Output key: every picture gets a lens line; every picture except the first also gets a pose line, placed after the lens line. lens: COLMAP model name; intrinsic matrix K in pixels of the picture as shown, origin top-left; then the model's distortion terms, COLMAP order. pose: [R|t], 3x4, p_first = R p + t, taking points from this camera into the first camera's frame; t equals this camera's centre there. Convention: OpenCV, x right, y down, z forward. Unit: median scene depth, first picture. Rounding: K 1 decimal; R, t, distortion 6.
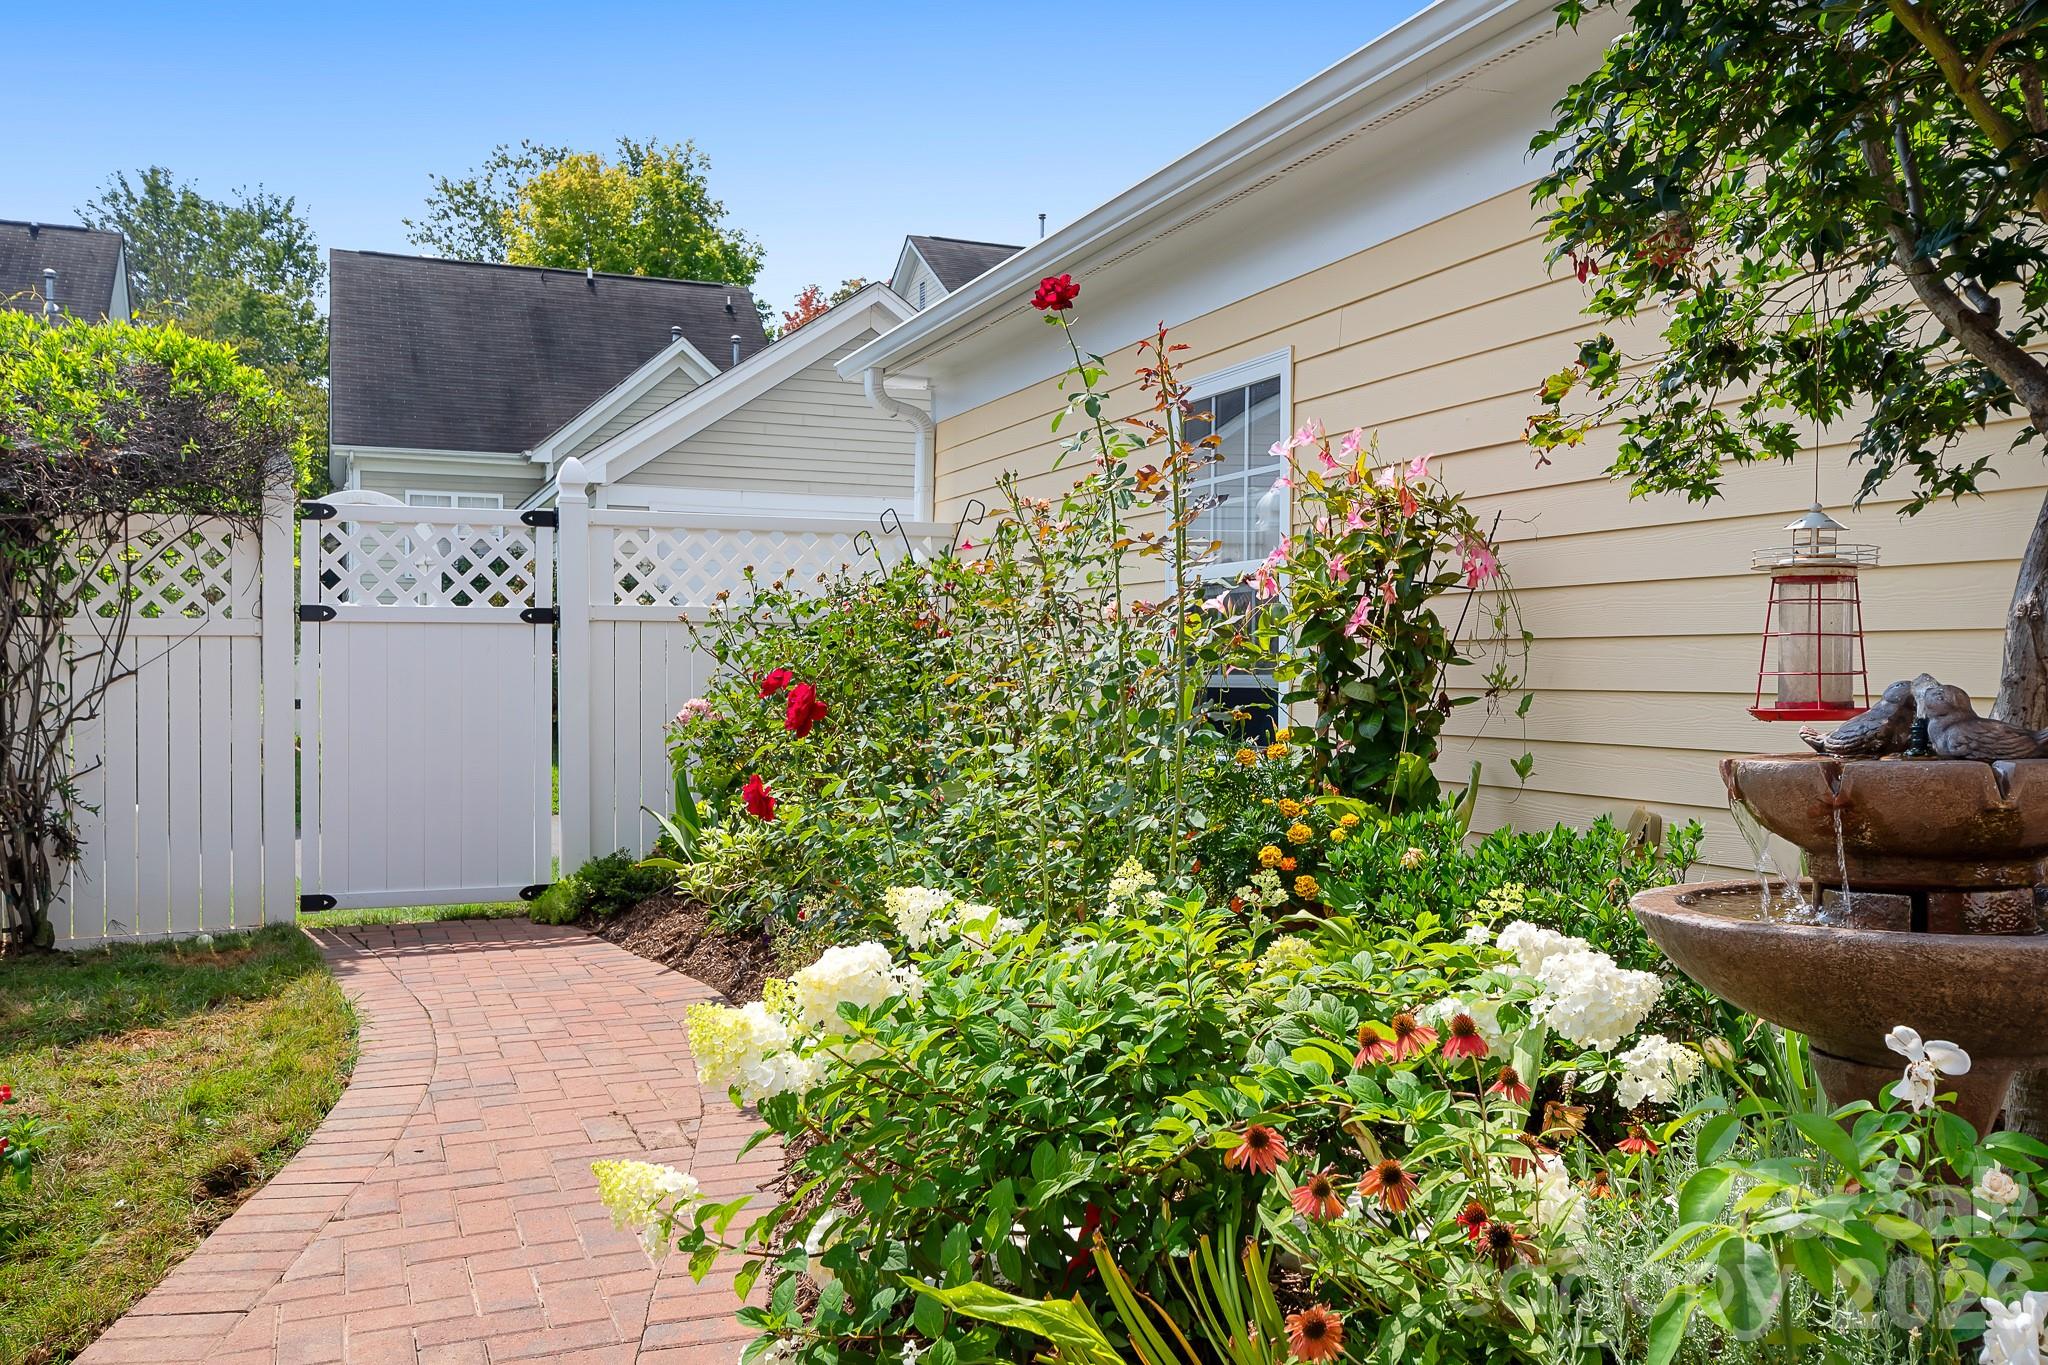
lens RADIAL K [[1662.4, 0, 1017.6], [0, 1662.4, 678.3], [0, 0, 1]] dist [0.018733, -0.016138]
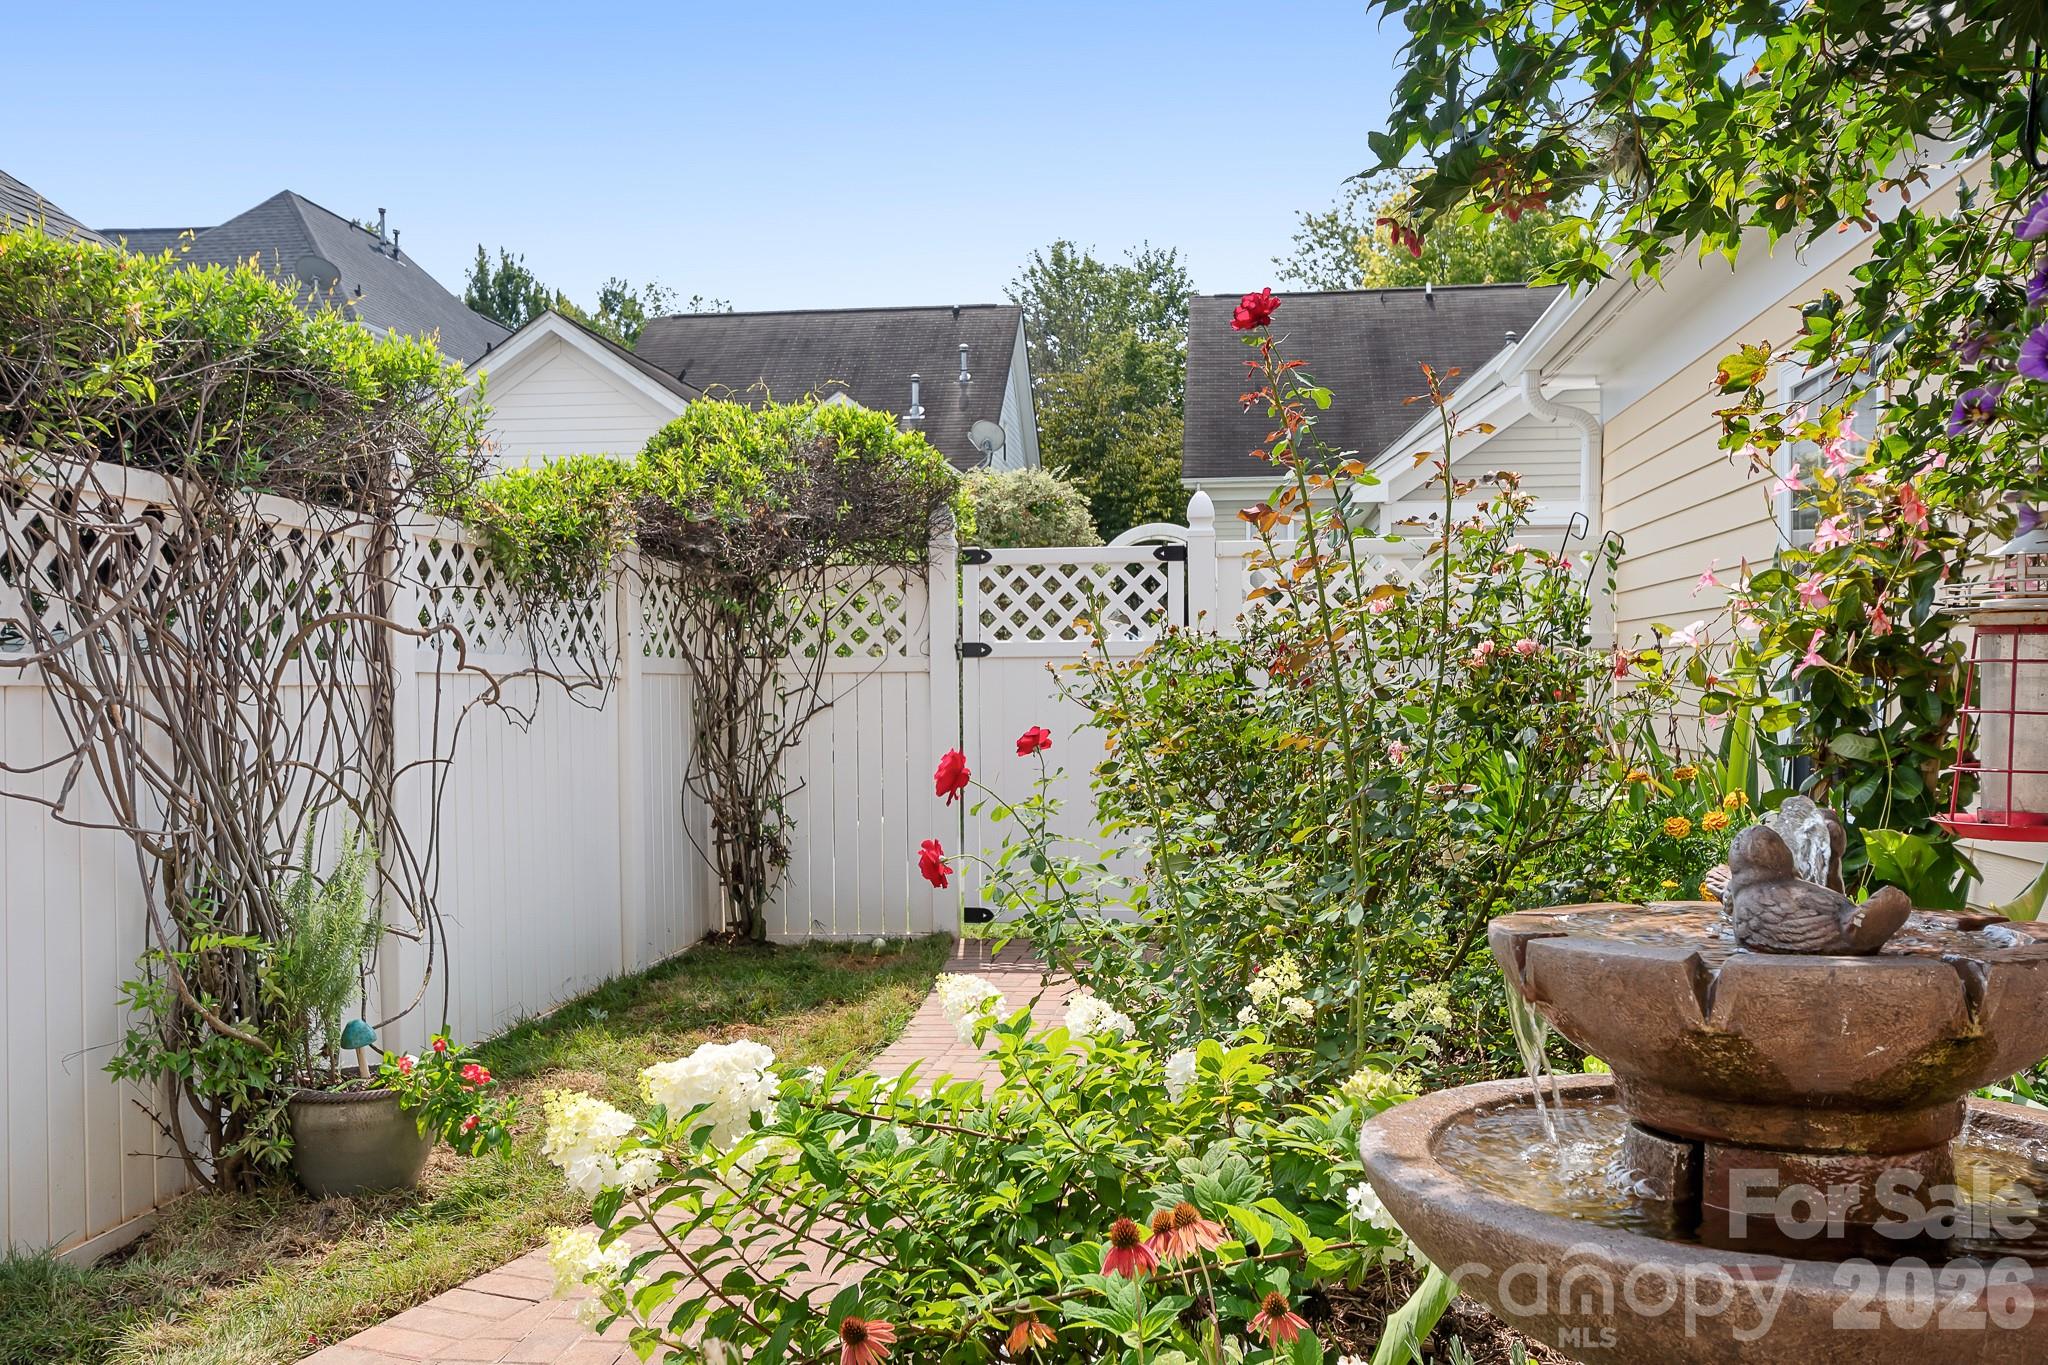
lens RADIAL K [[1662.4, 0, 1028.7], [0, 1662.4, 687.0], [0, 0, 1]] dist [0.018733, -0.016138]
pose [[0.872795, -0.006034, -0.488049, 0.144349], [0.005082, 0.999982, -0.003274, -0.011347], [0.488060, 0.000378, 0.872810, 0.068091]]
